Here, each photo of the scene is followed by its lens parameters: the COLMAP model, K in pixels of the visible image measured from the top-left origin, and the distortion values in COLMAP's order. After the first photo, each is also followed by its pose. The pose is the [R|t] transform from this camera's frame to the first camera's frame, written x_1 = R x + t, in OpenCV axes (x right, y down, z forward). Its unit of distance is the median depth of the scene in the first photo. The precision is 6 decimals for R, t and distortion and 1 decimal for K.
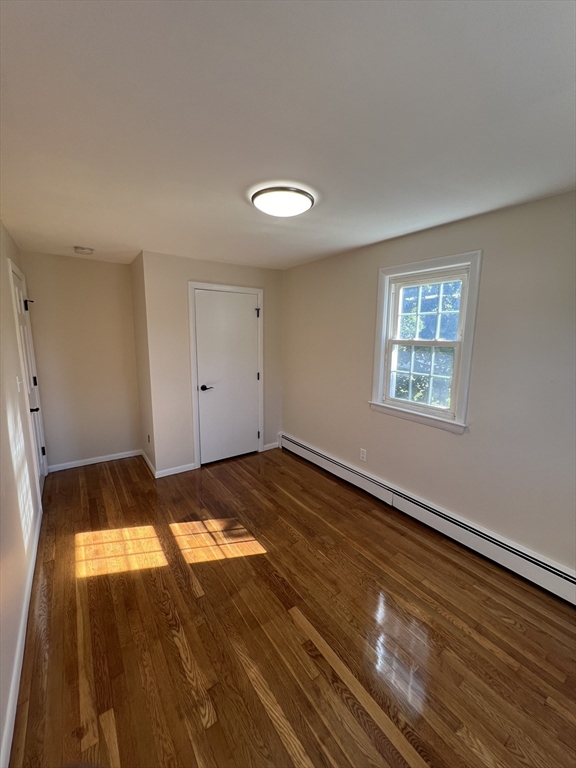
lens RADIAL K [[308.2, 0, 290.5], [0, 308.2, 382.8], [0, 0, 1]] dist [-0.000038, 0.000171]
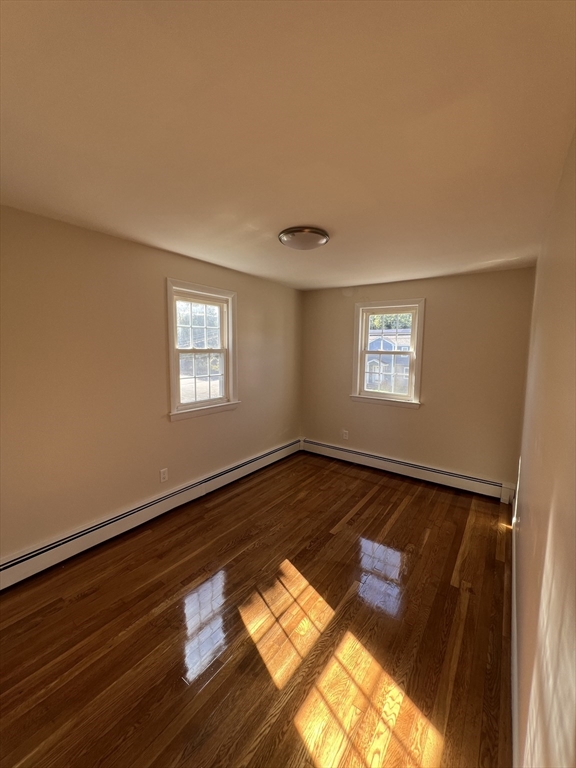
lens RADIAL K [[307.9, 0, 288.4], [0, 307.9, 380.8], [0, 0, 1]] dist [-0.001596, 0.001072]
pose [[-0.316831, -0.116858, 0.941256, -0.950959], [0.137517, 0.976236, 0.167490, -0.191641], [-0.938460, 0.182505, -0.293232, 1.164644]]
